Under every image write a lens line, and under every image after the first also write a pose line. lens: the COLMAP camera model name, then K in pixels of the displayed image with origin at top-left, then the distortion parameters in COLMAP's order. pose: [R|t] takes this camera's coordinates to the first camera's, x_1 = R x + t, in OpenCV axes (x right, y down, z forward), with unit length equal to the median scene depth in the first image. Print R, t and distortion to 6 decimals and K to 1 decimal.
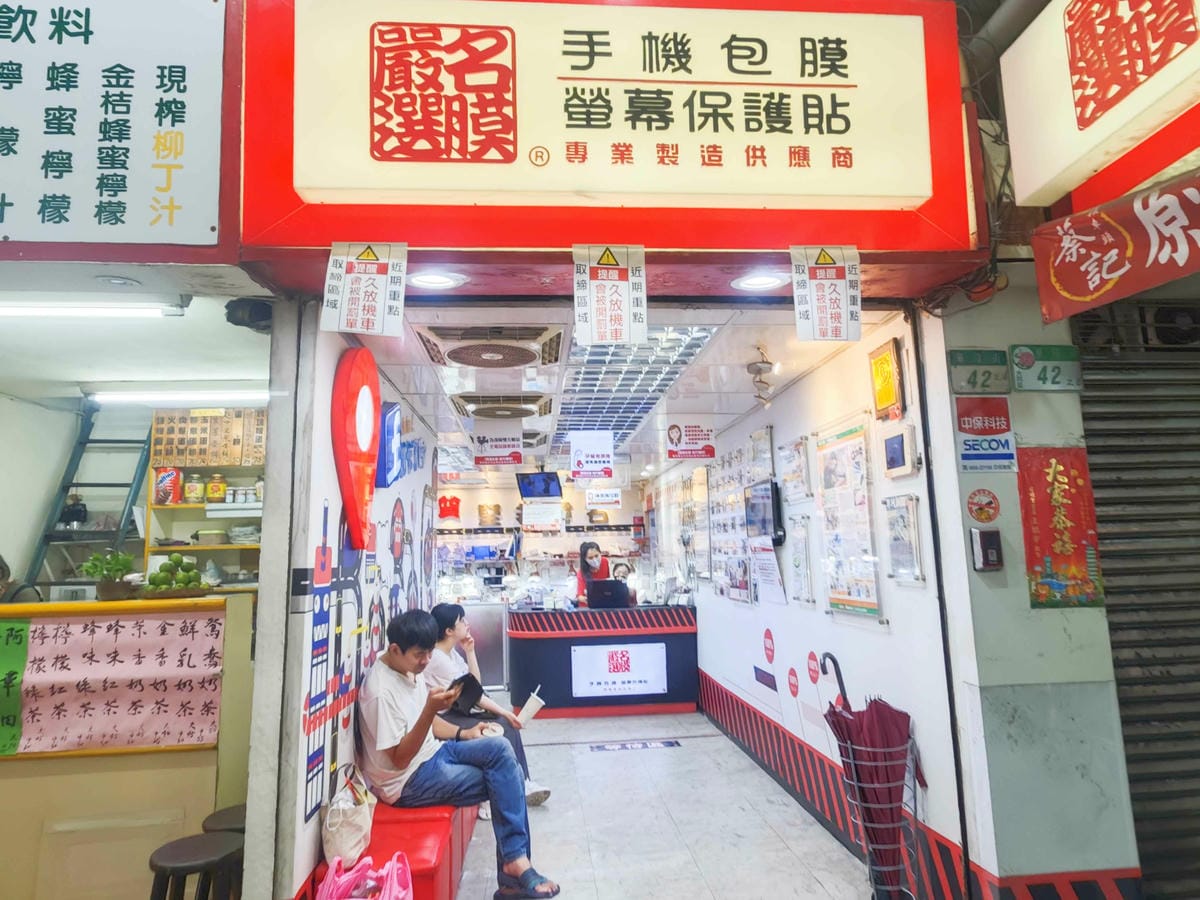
lens RADIAL K [[731.2, 0, 600.0], [0, 731.2, 450.0], [0, 0, 1]] dist [-0.002353, -0.002085]
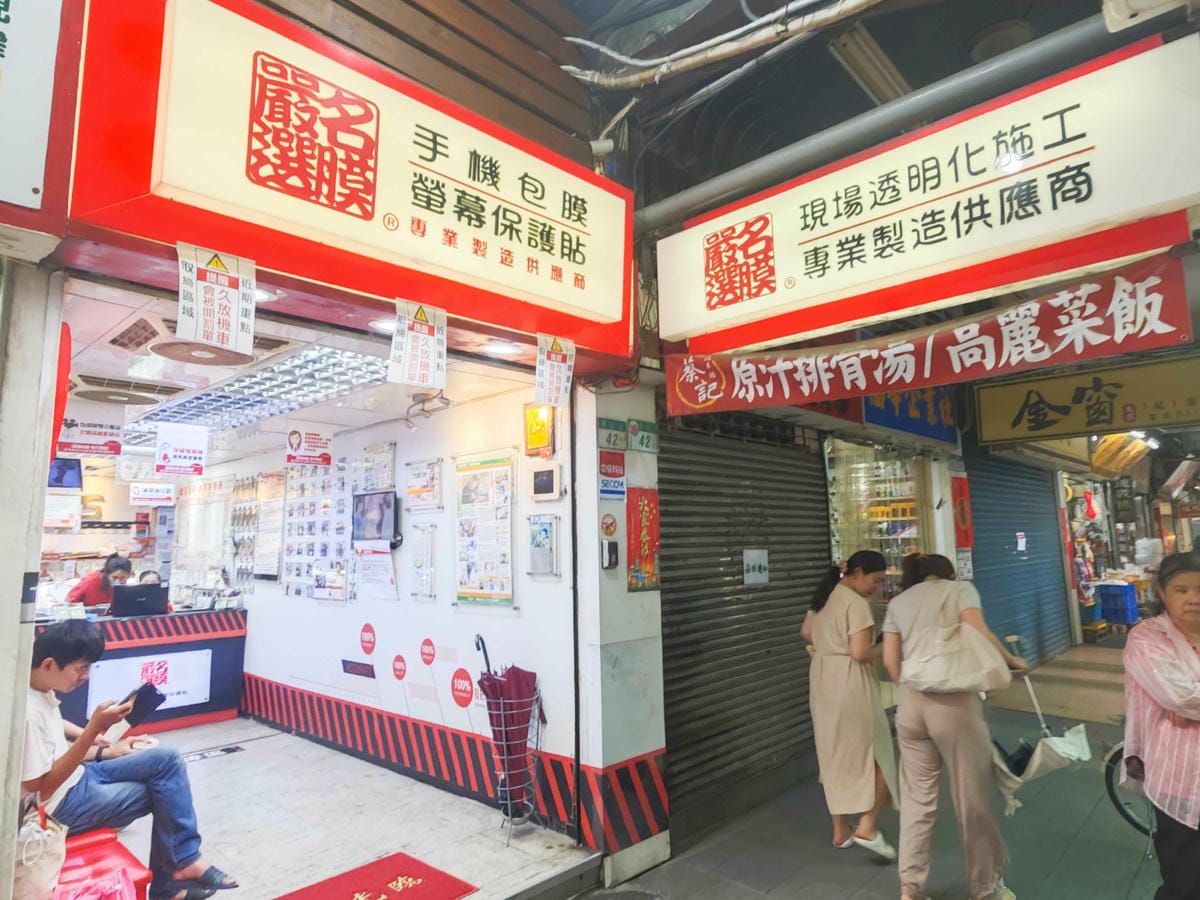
lens RADIAL K [[740.7, 0, 600.0], [0, 740.7, 450.0], [0, 0, 1]] dist [-0.043628, 0.038526]
pose [[0.745004, 0.094799, 0.660290, -0.520029], [-0.094126, 0.994886, -0.036636, -0.019112], [-0.660386, -0.034856, 0.750117, -0.119093]]
